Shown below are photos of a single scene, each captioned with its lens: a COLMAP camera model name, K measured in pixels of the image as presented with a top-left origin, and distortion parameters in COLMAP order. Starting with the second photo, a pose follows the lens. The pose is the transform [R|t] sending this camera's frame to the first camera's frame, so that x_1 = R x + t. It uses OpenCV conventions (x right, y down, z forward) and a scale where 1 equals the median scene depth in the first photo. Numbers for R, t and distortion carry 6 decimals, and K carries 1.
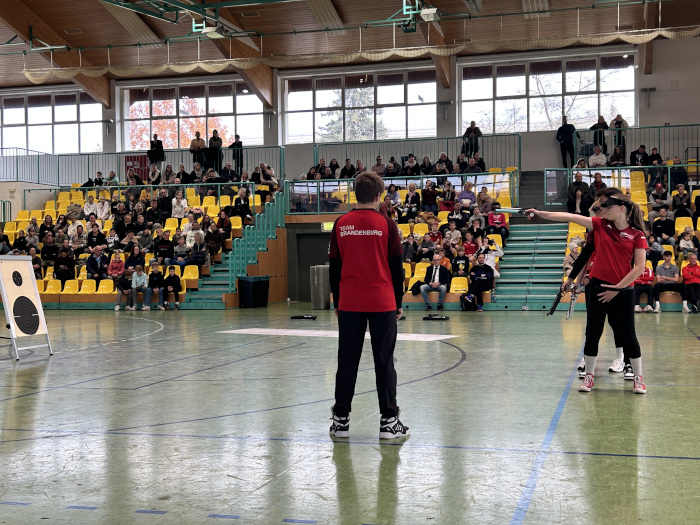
lens RADIAL K [[946.5, 0, 336.0], [0, 946.5, 264.6], [0, 0, 1]] dist [0.192881, -0.563483]
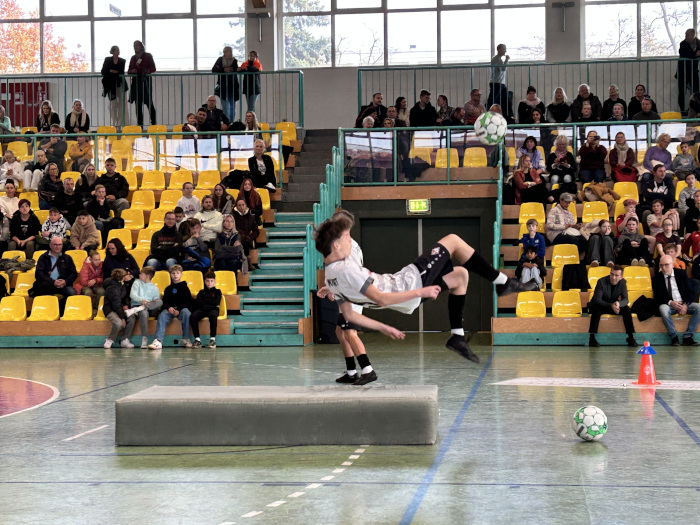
lens RADIAL K [[1537.6, 0, 350.0], [0, 1537.6, 262.5], [0, 0, 1]] dist [0.203670, -0.047748]
pose [[0.988469, 0.001150, 0.151422, -0.208073], [0.000056, 0.999968, -0.007959, 0.002983], [-0.151426, 0.007876, 0.988437, 0.053945]]
